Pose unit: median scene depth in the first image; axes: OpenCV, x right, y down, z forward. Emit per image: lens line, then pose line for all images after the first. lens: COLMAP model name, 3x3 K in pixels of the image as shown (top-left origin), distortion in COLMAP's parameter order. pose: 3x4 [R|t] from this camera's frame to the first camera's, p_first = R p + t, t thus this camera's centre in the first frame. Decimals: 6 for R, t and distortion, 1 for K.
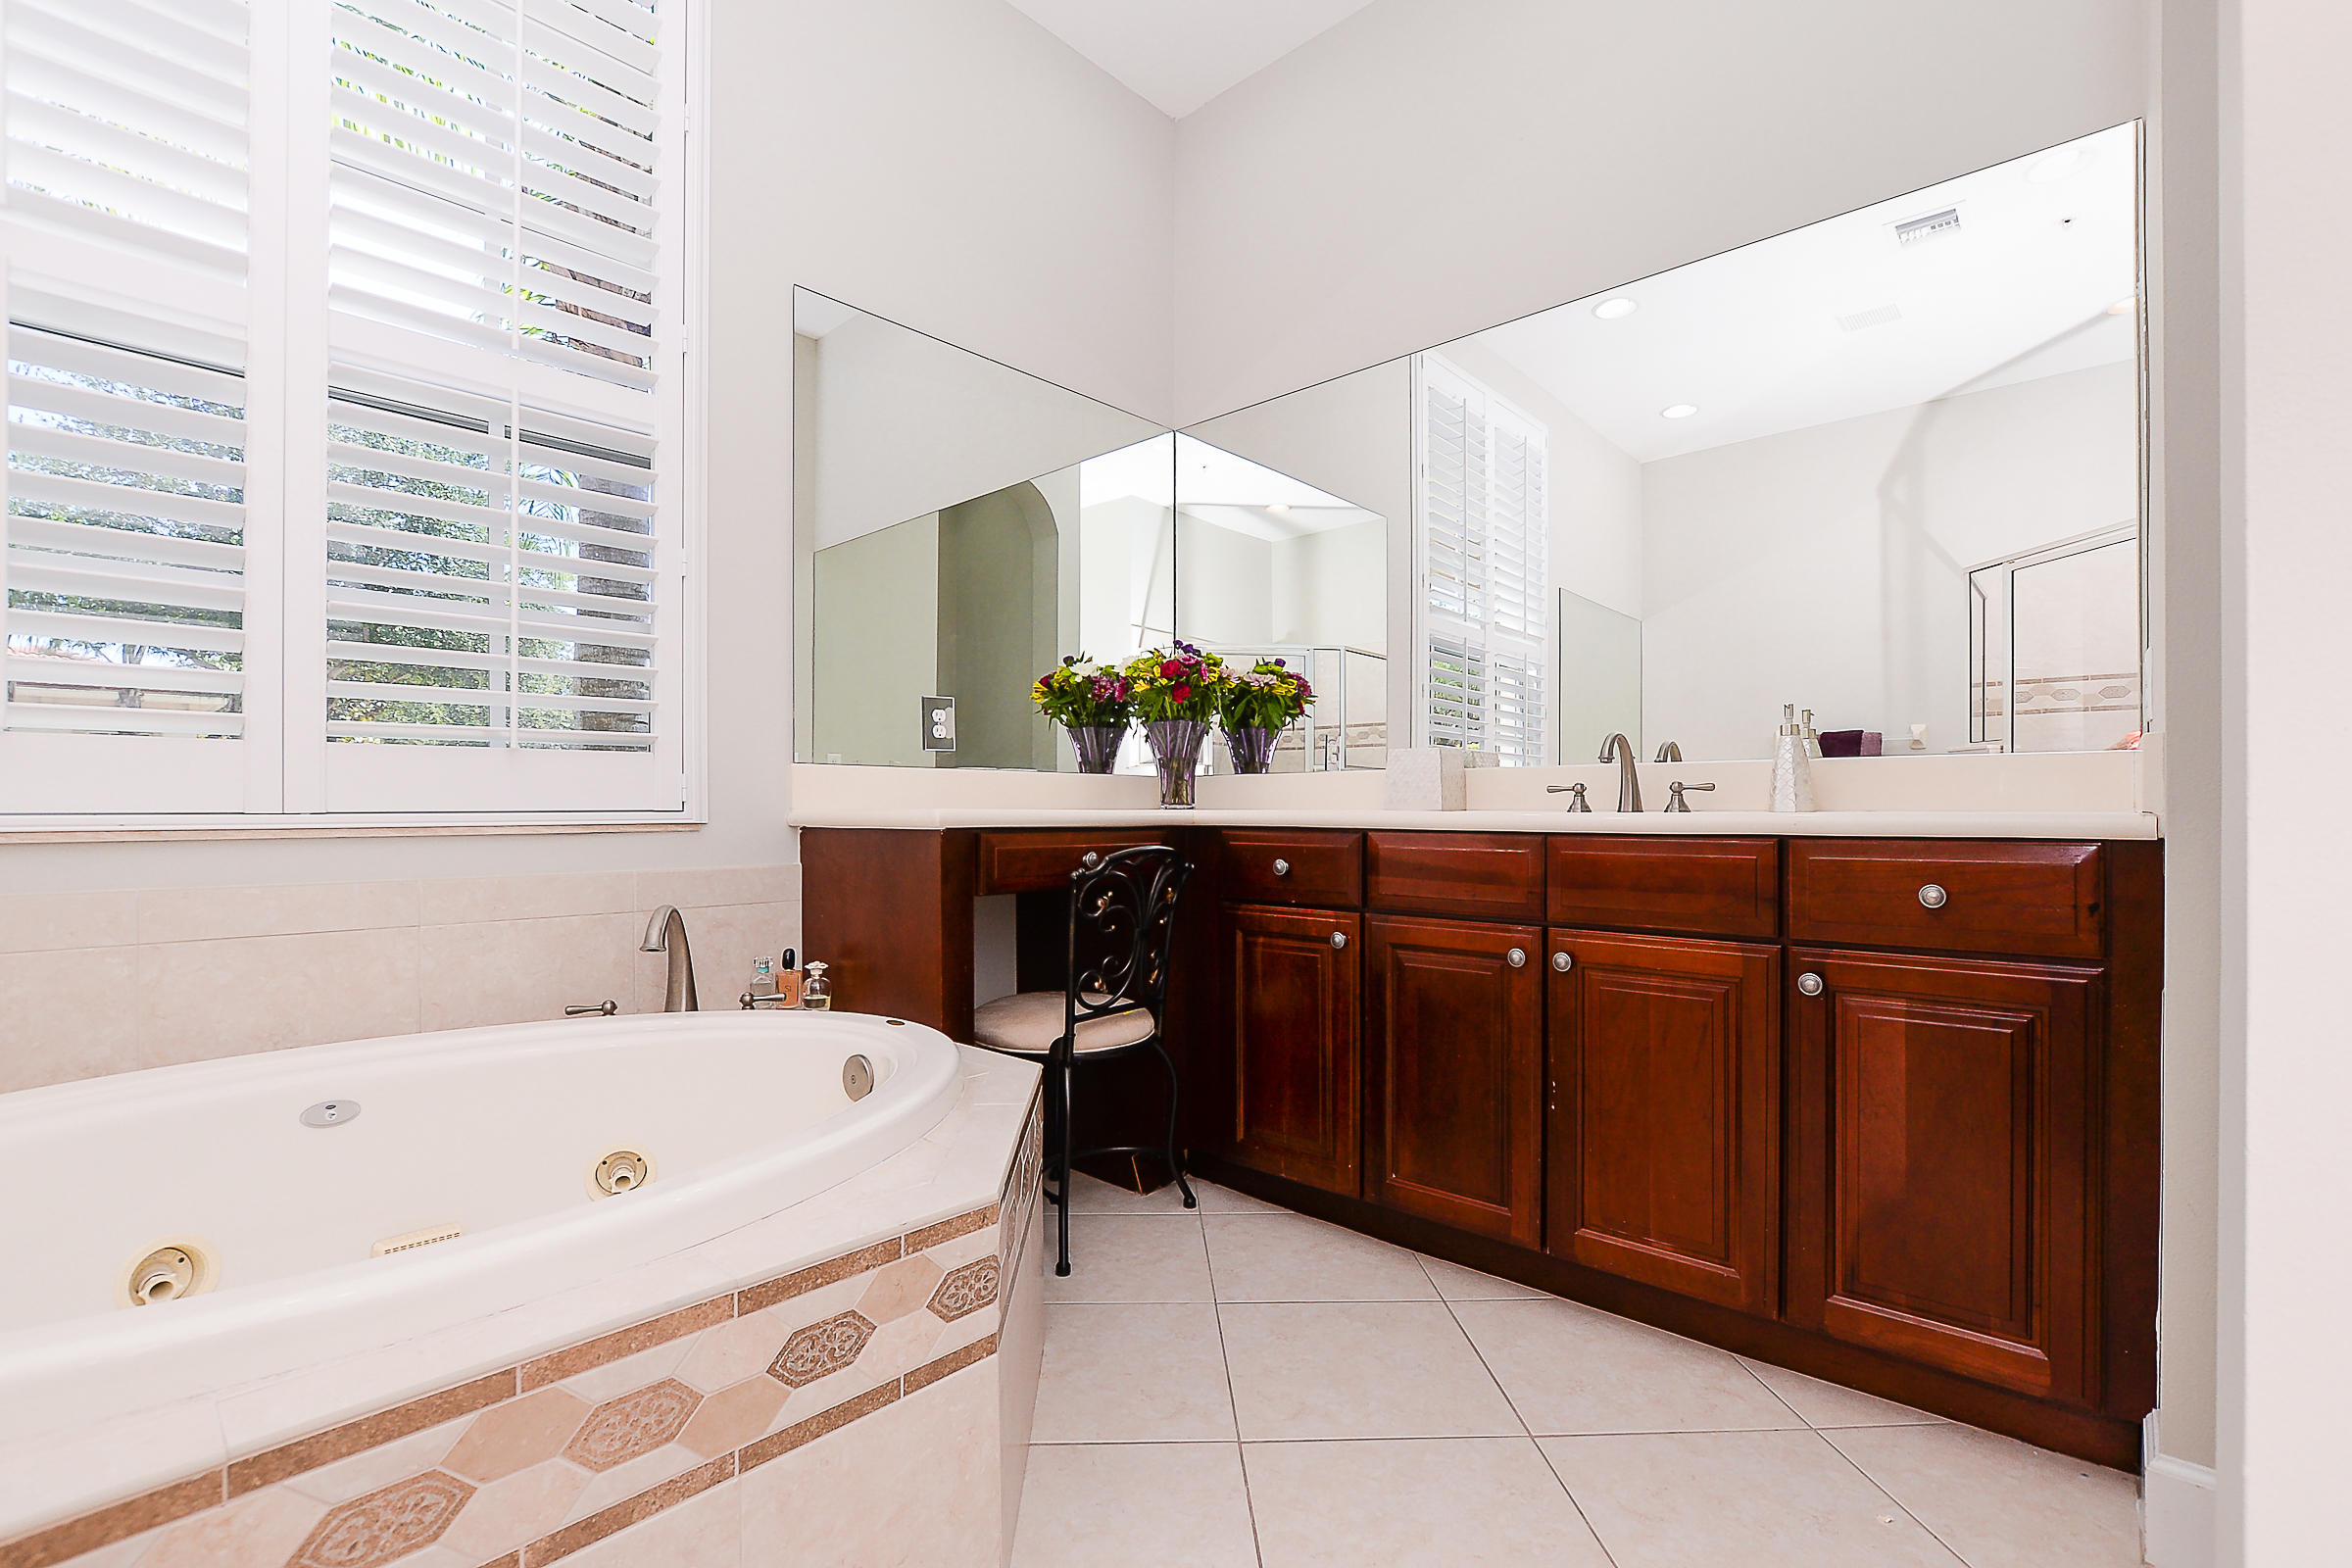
lens RADIAL K [[1072.2, 0, 1176.0], [0, 1072.2, 784.0], [0, 0, 1]] dist [-0.002418, -0.000465]
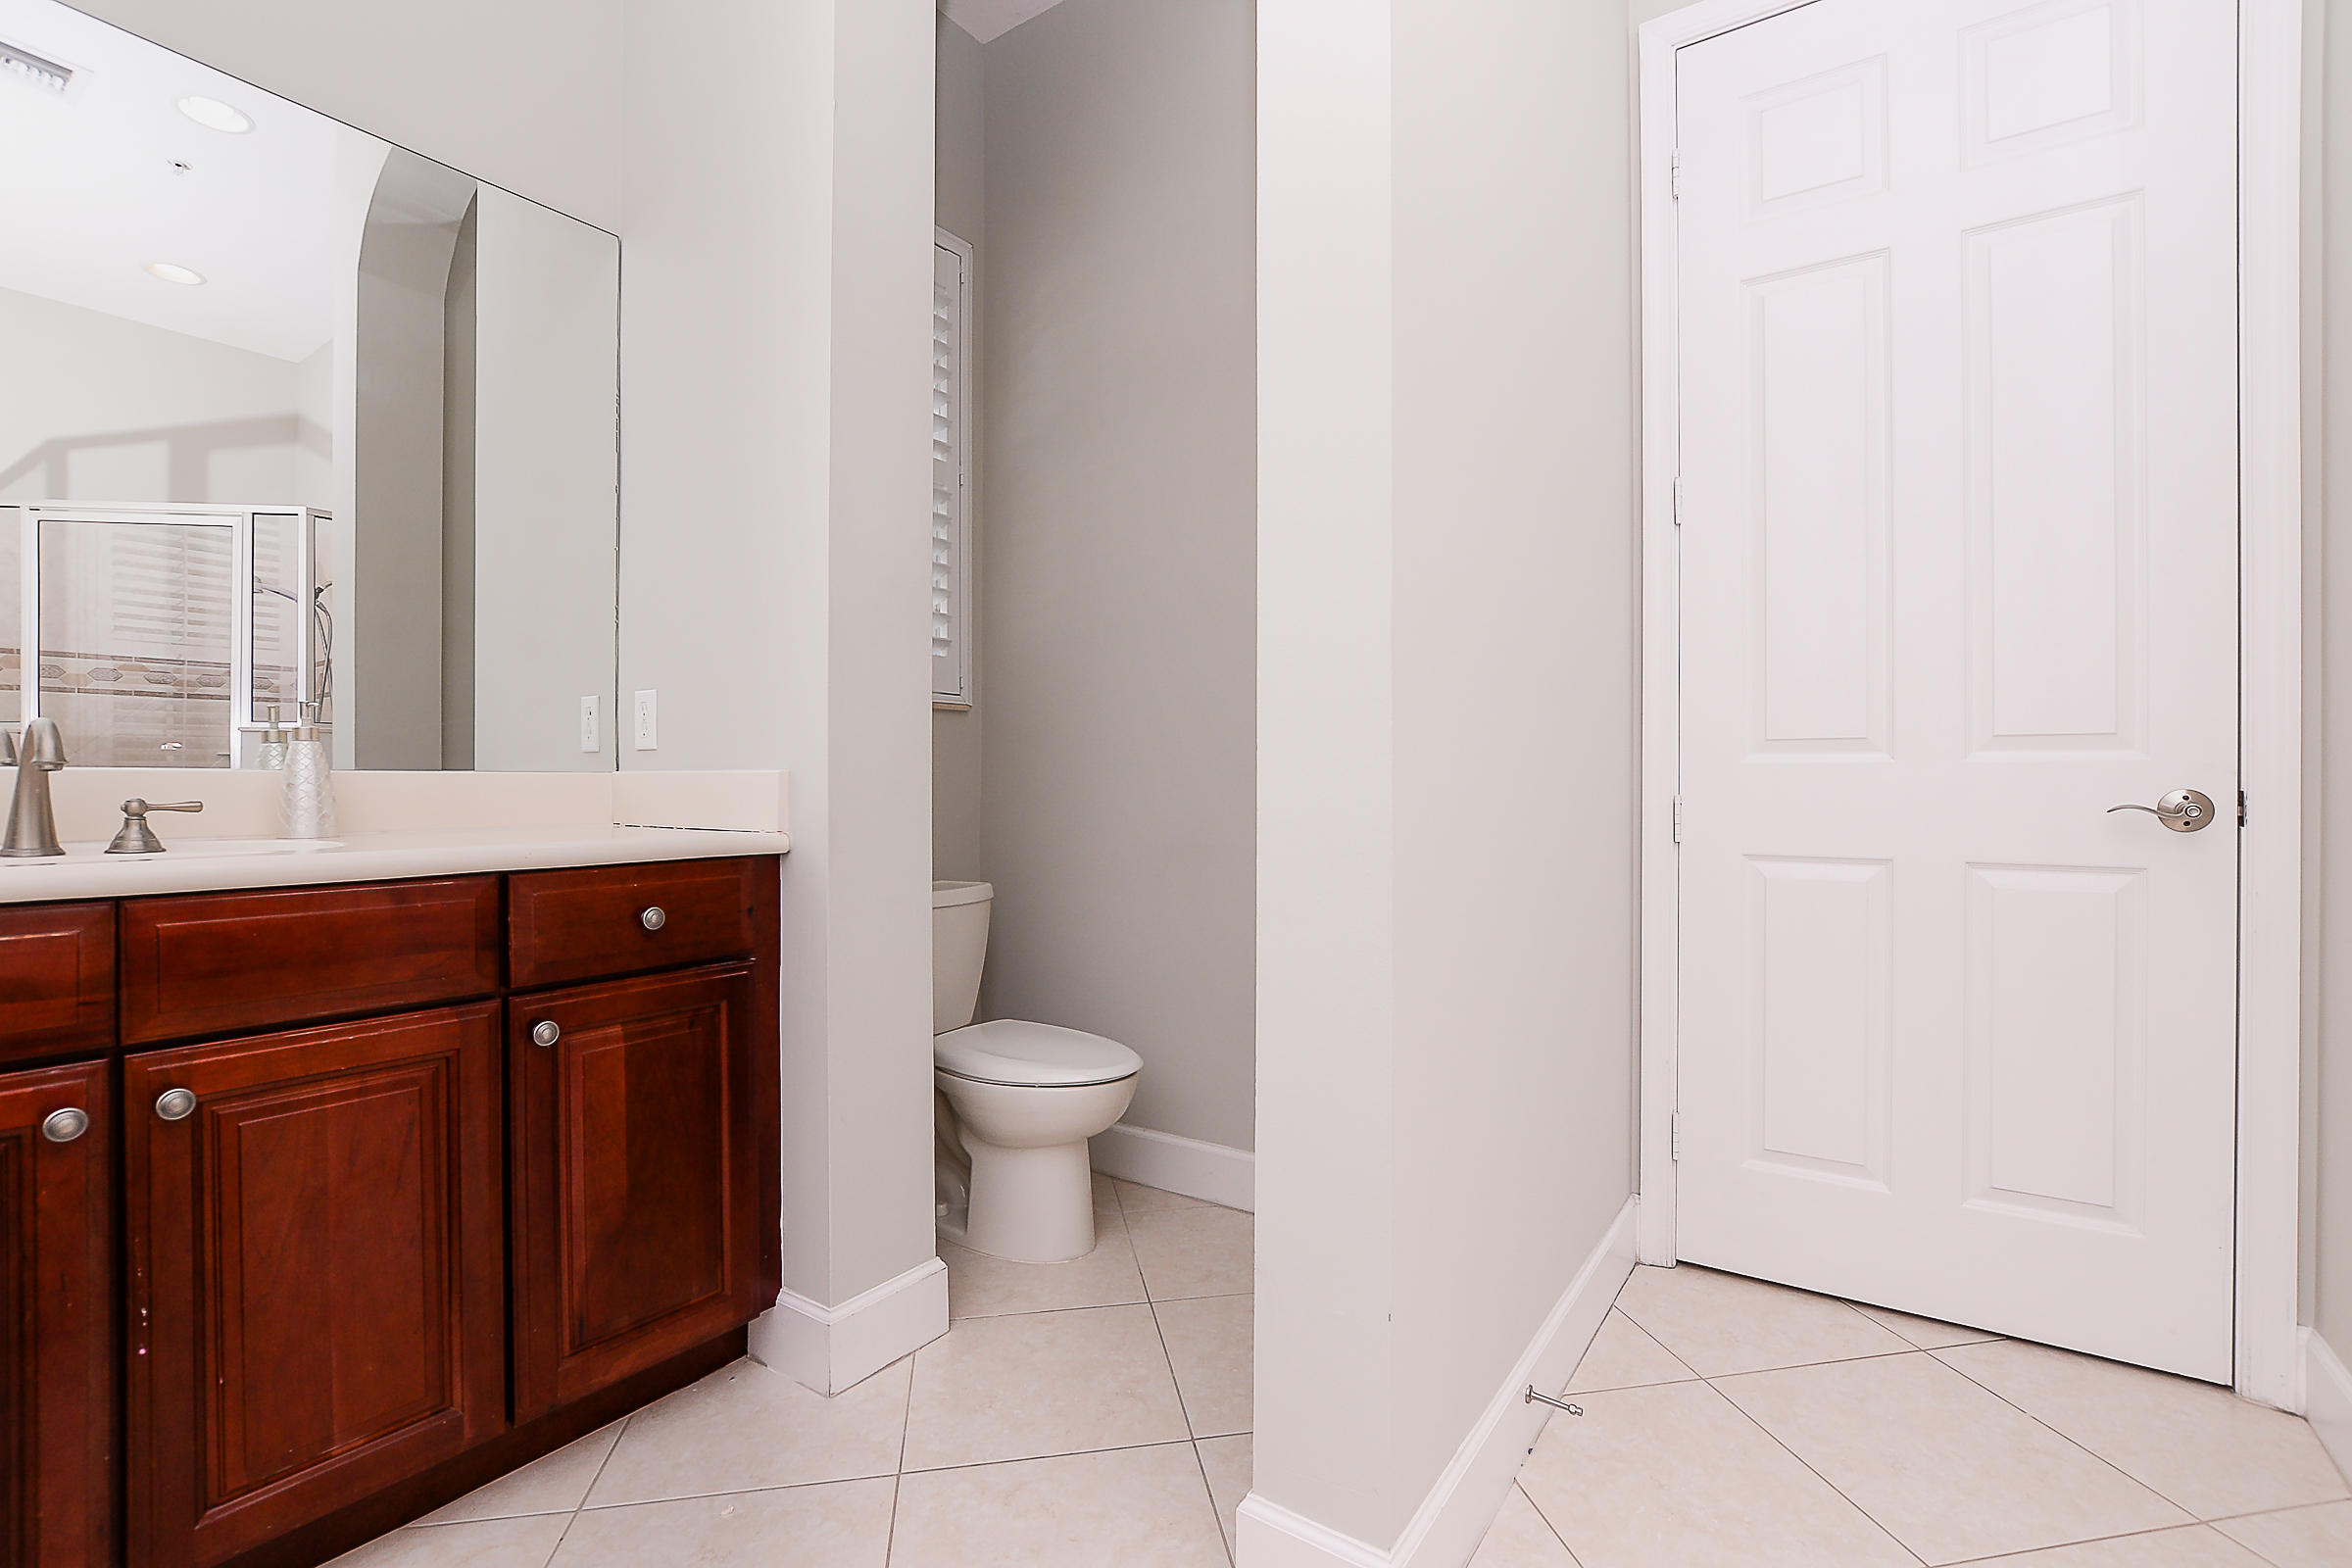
lens RADIAL K [[1072.2, 0, 1176.0], [0, 1072.2, 784.0], [0, 0, 1]] dist [-0.002418, -0.000465]
pose [[-0.135961, -0.002317, 0.990712, -0.352729], [-0.022539, 0.999746, -0.000755, -0.032618], [-0.990458, -0.022432, -0.135978, 0.565557]]
